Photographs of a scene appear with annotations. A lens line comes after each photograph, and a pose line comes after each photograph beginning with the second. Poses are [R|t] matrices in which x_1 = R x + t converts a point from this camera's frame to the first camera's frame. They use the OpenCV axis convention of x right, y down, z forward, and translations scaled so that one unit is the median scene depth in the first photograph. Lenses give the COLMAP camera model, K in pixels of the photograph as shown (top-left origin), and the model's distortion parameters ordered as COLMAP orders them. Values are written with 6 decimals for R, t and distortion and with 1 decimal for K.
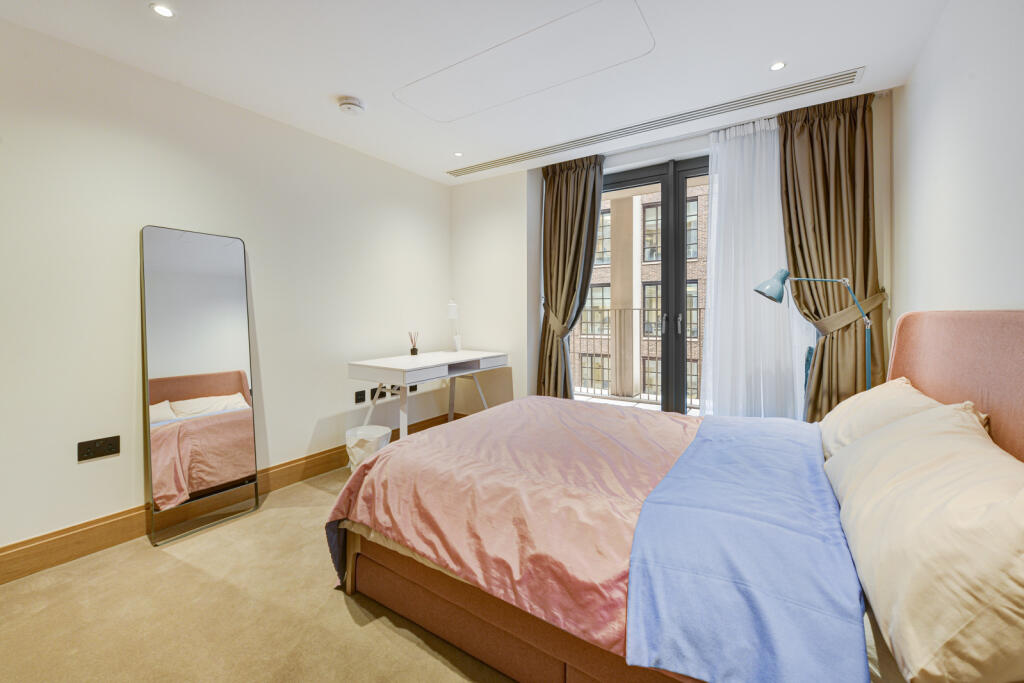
lens RADIAL K [[415.5, 0, 510.1], [0, 415.5, 314.2], [0, 0, 1]] dist [-0.000726, -0.000255]
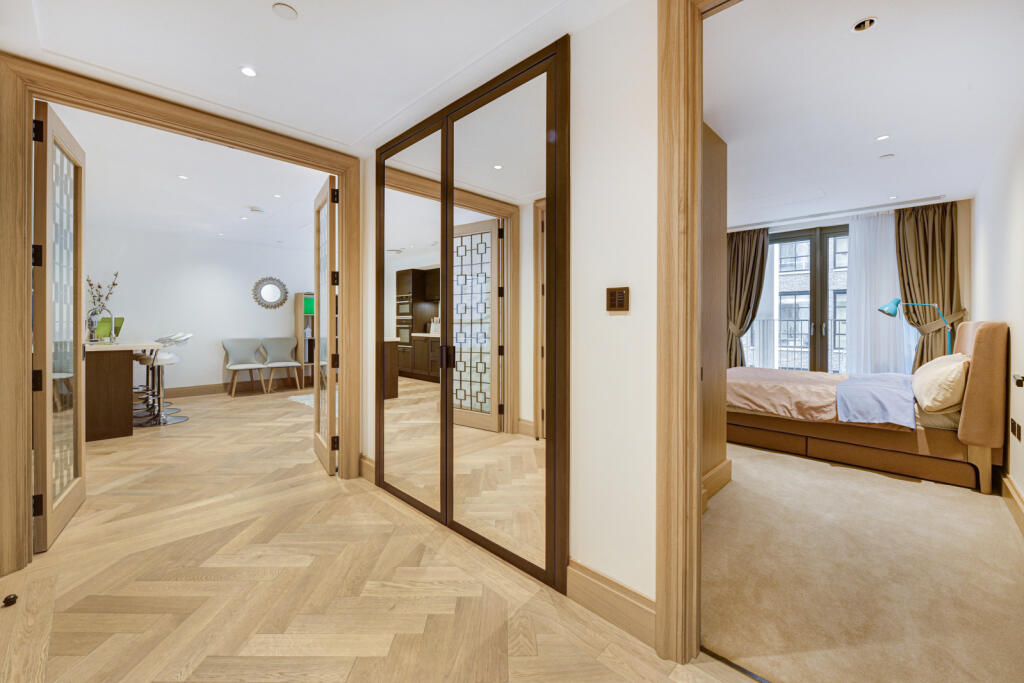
lens RADIAL K [[408.6, 0, 516.7], [0, 408.6, 327.6], [0, 0, 1]] dist [0.001078, 0.000115]
pose [[0.983361, 0.005410, -0.181582, -0.621267], [-0.004169, 0.999965, 0.007219, 0.012272], [0.181615, -0.006342, 0.983349, -1.012611]]
